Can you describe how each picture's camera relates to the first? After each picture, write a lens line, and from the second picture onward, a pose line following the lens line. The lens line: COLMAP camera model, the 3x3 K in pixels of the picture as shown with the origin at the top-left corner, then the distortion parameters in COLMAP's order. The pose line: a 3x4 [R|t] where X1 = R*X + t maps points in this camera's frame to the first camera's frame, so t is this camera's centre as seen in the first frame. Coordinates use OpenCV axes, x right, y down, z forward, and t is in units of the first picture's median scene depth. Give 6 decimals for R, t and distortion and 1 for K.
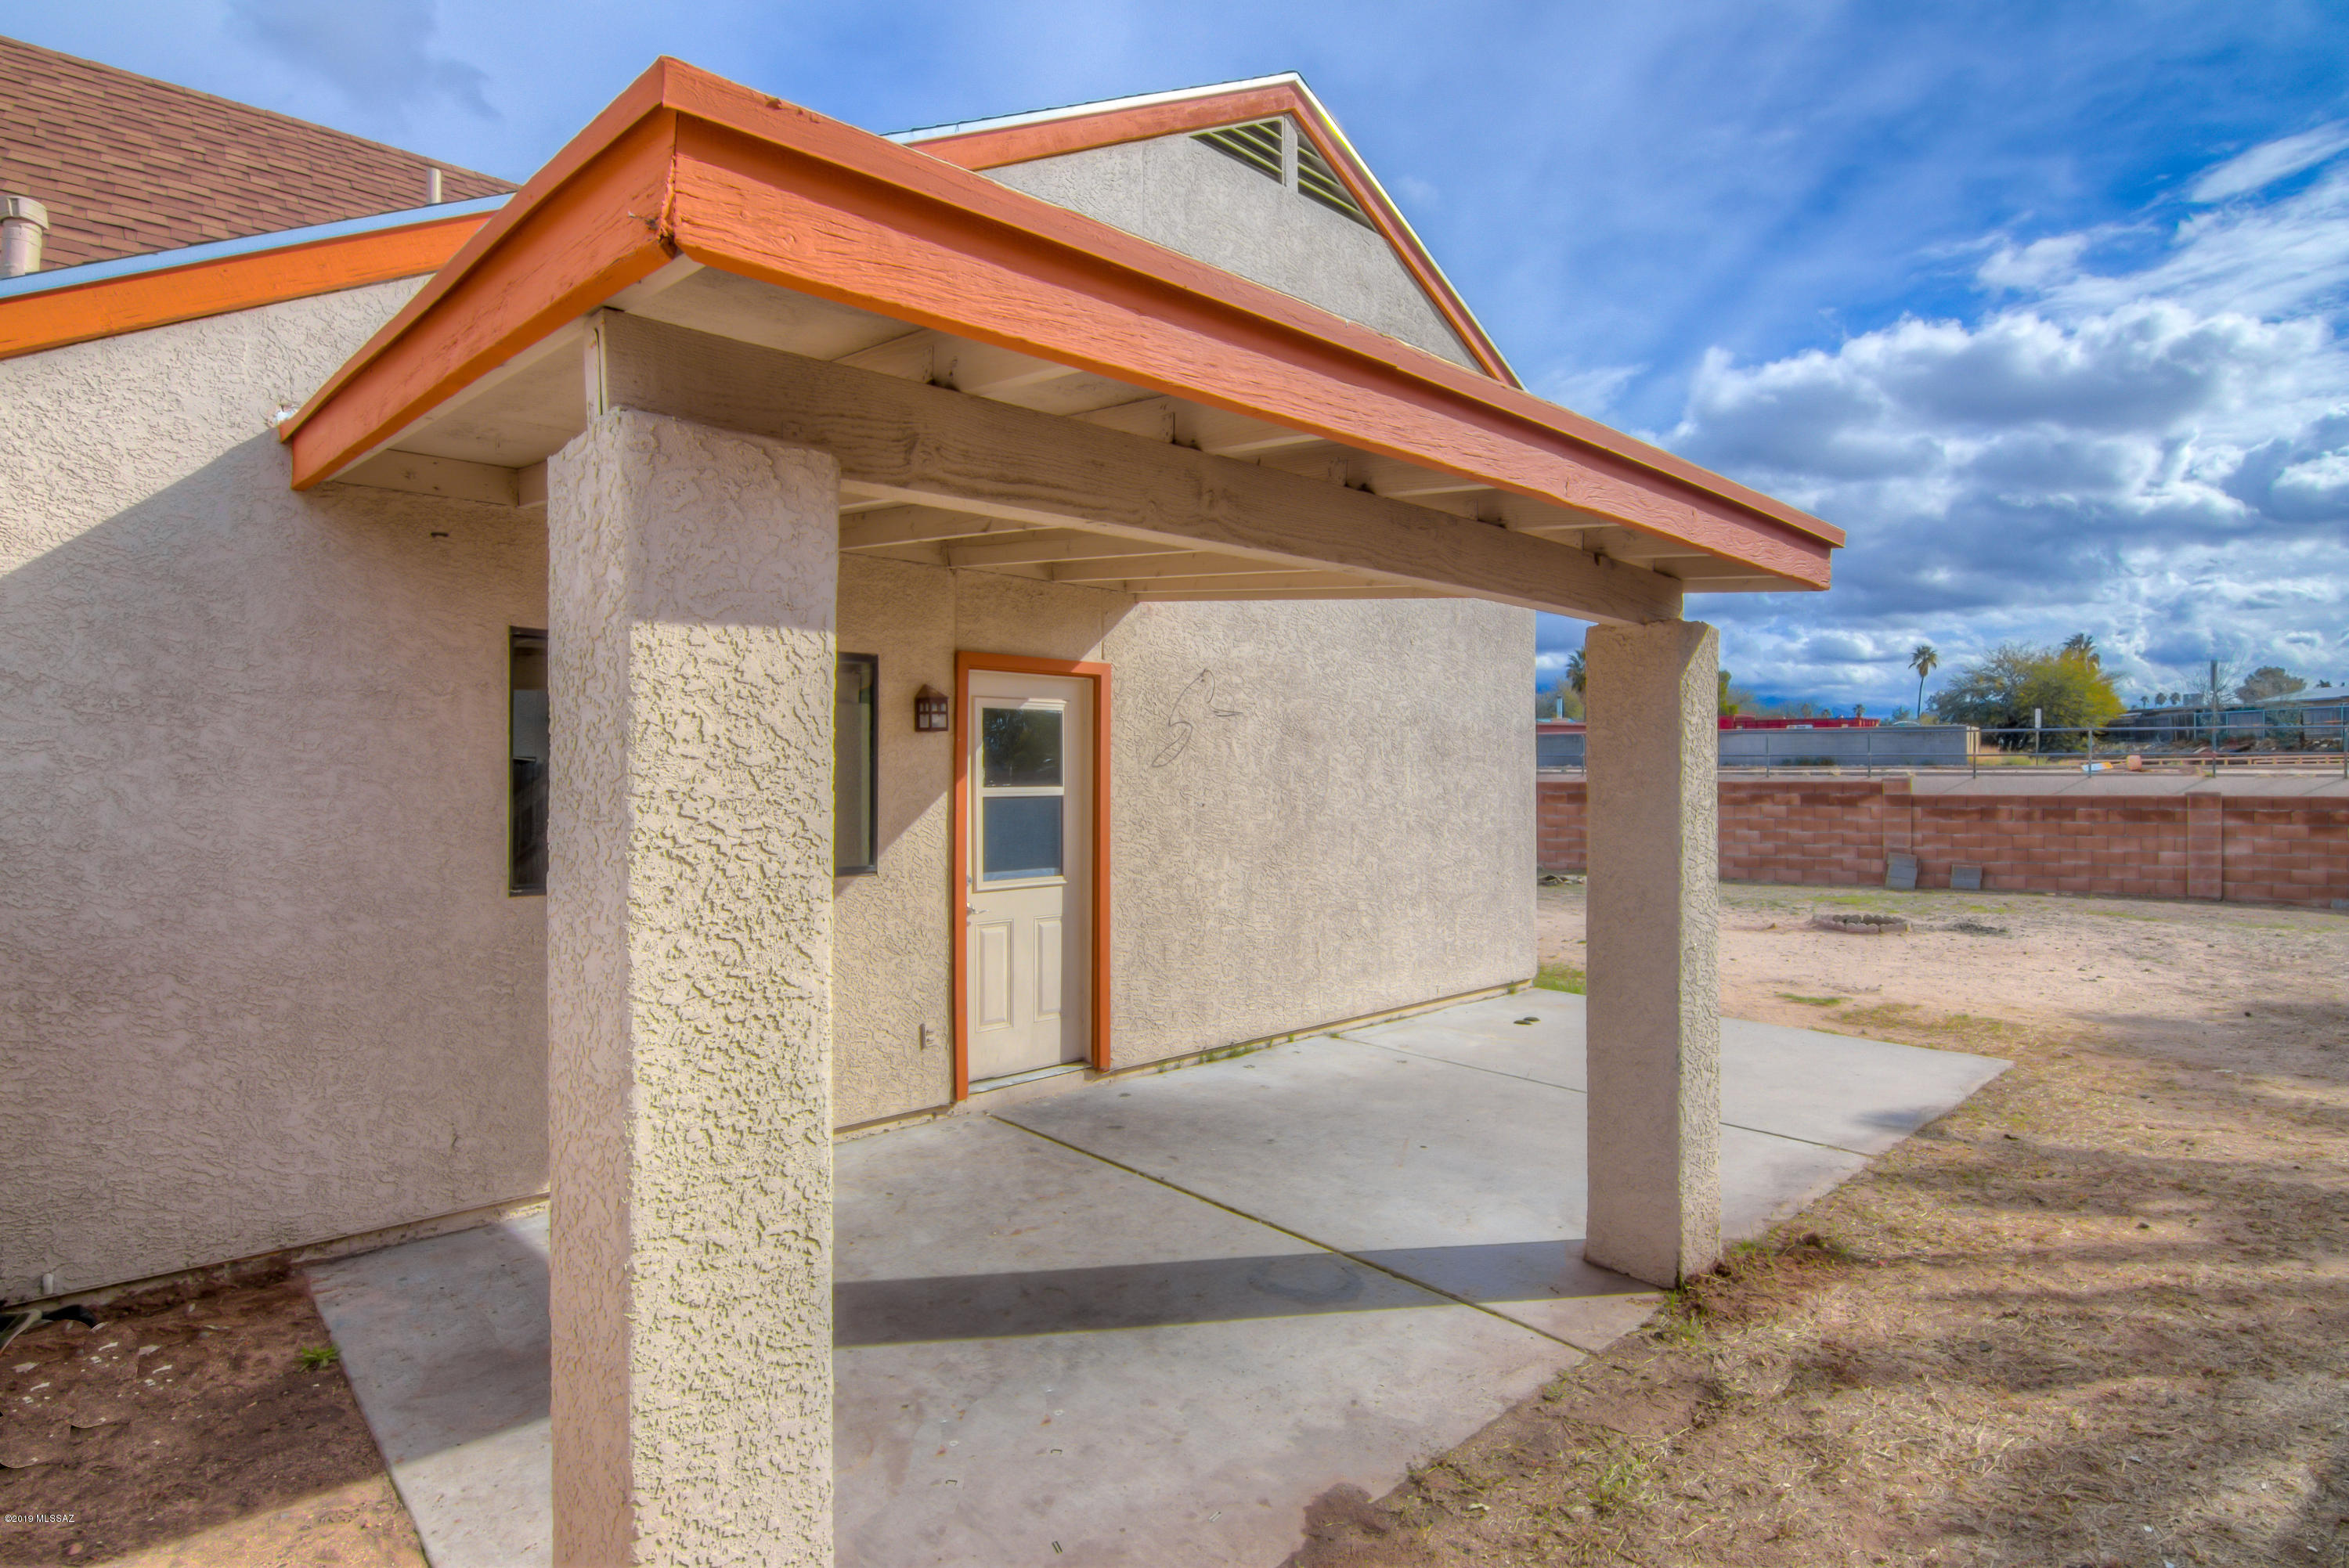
lens RADIAL K [[1195.9, 0, 1174.5], [0, 1195.9, 784.0], [0, 0, 1]] dist [-0.000920, -0.014919]
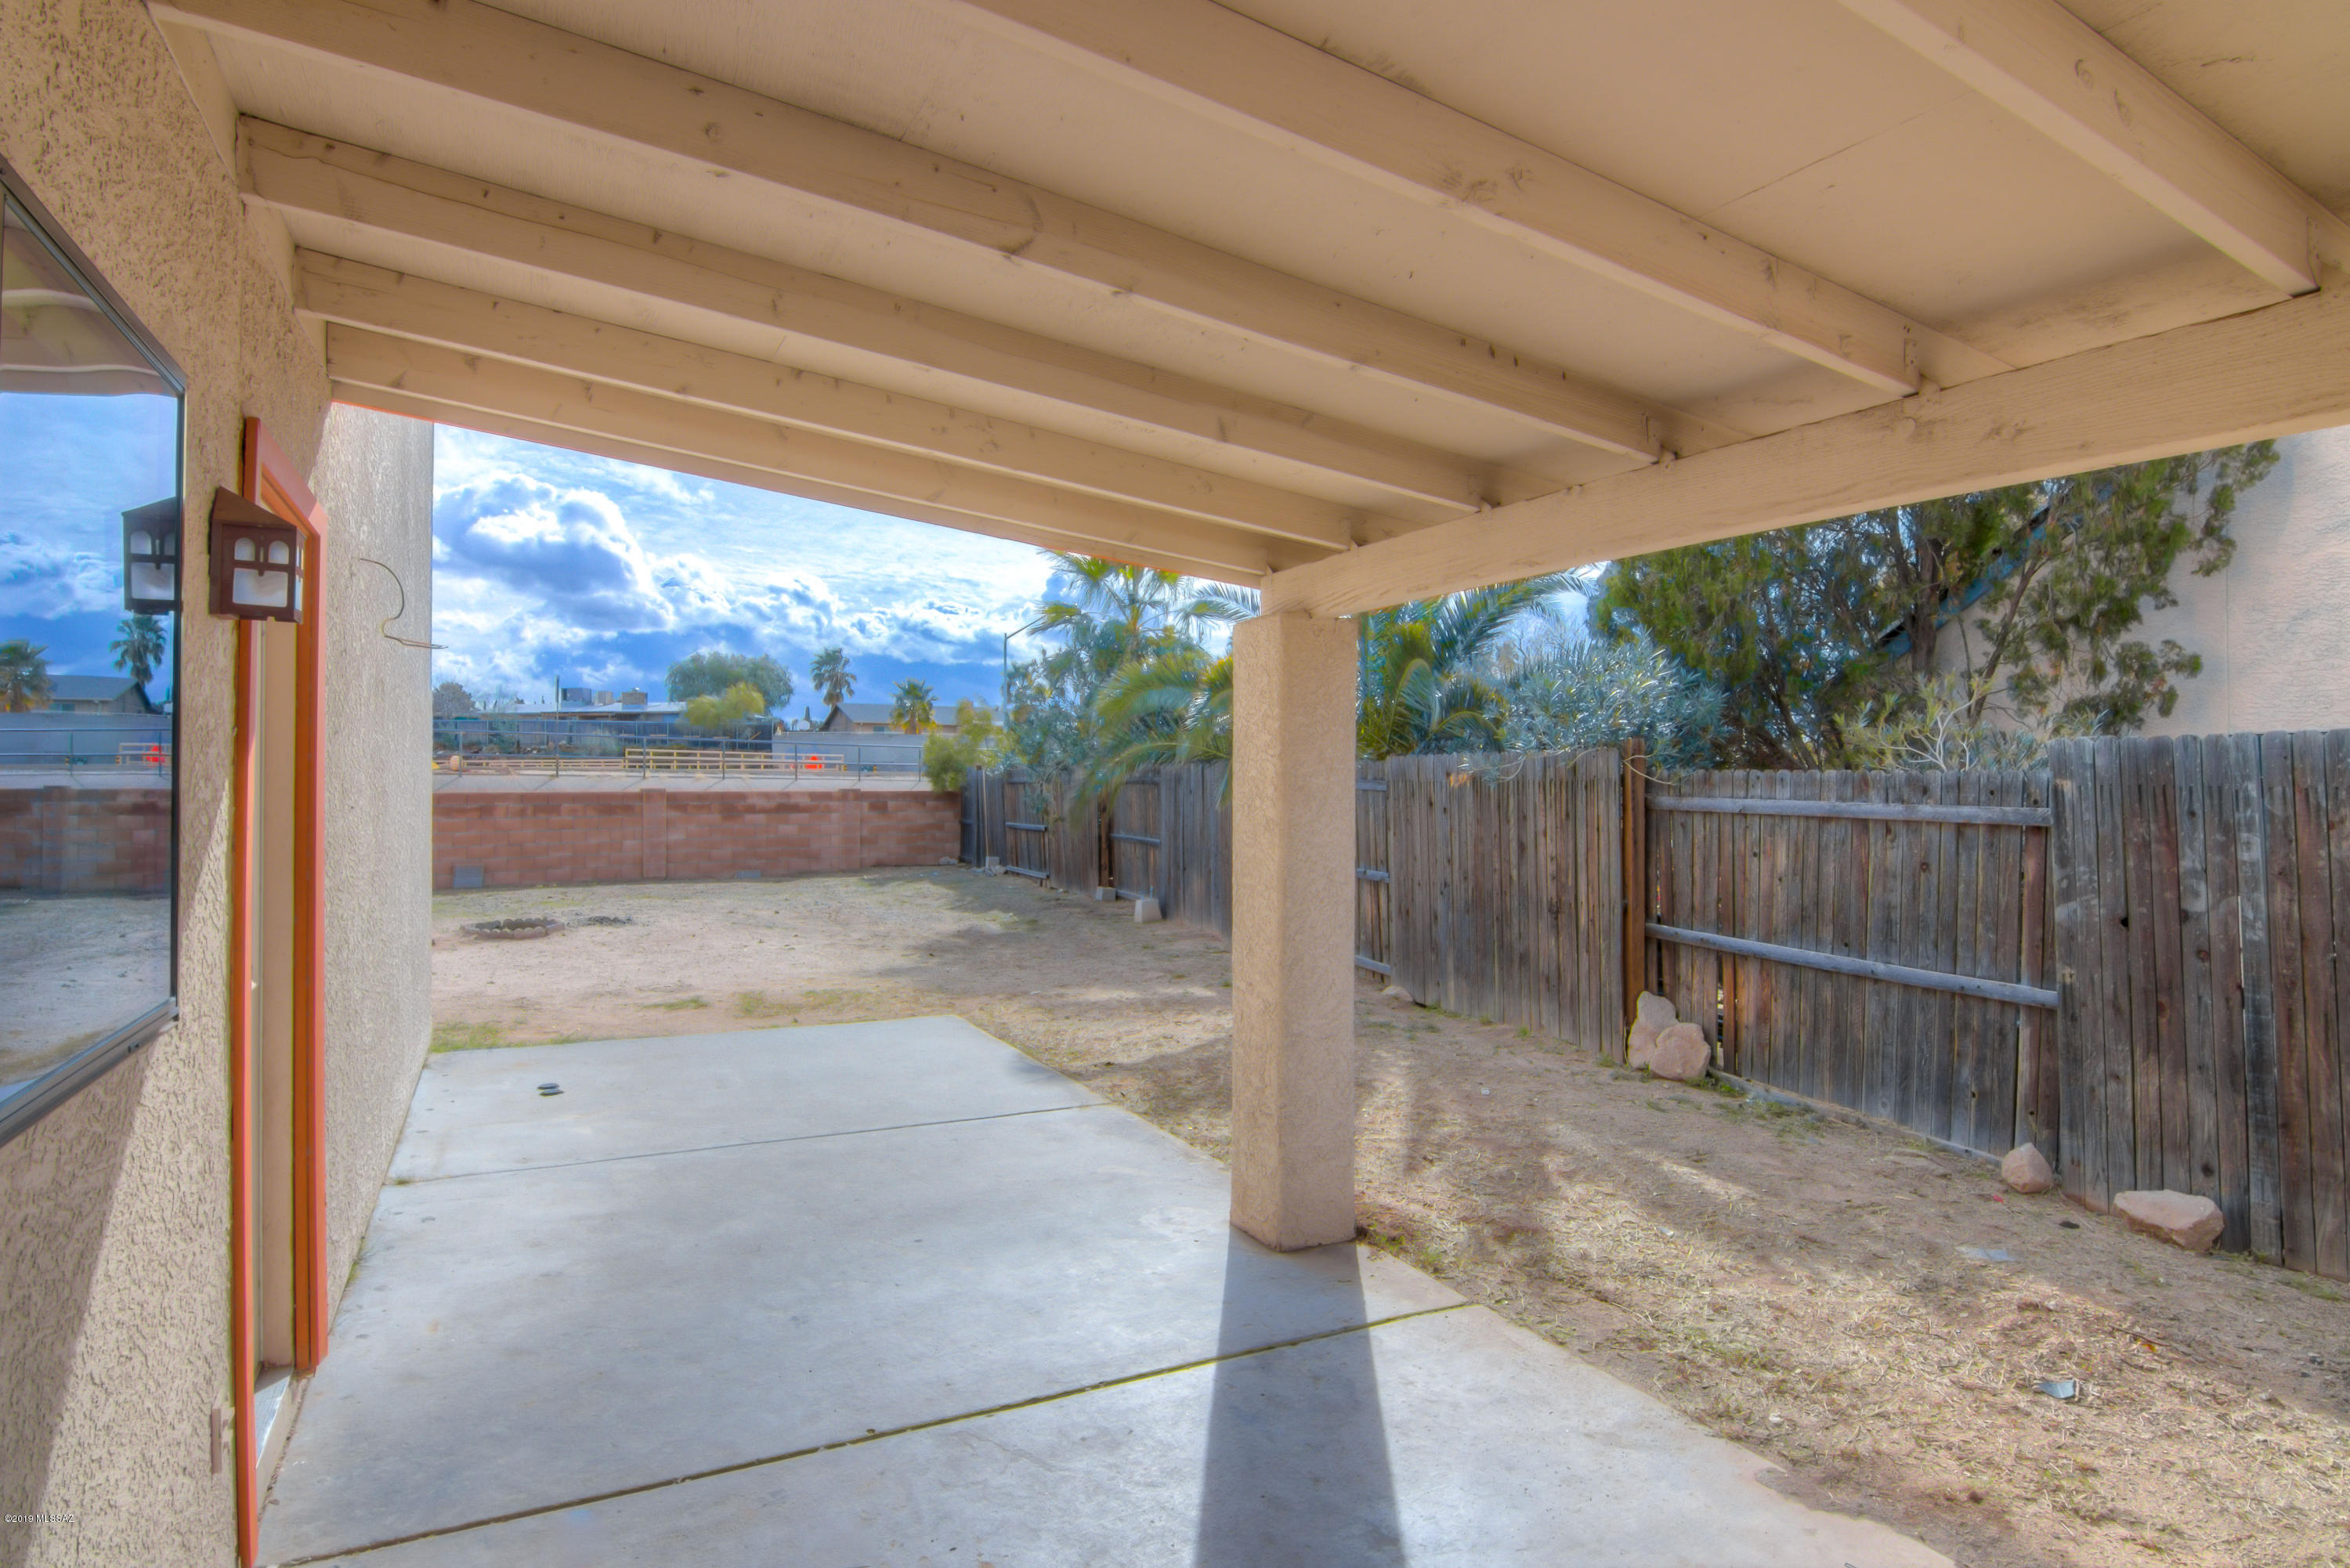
lens RADIAL K [[1196.4, 0, 1175.0], [0, 1196.4, 784.0], [0, 0, 1]] dist [-0.000920, -0.014919]
pose [[0.268937, 0.000087, 0.963158, -0.539769], [0.000316, 1.000000, -0.000178, 0.009599], [-0.963158, 0.000353, 0.268937, 0.695963]]
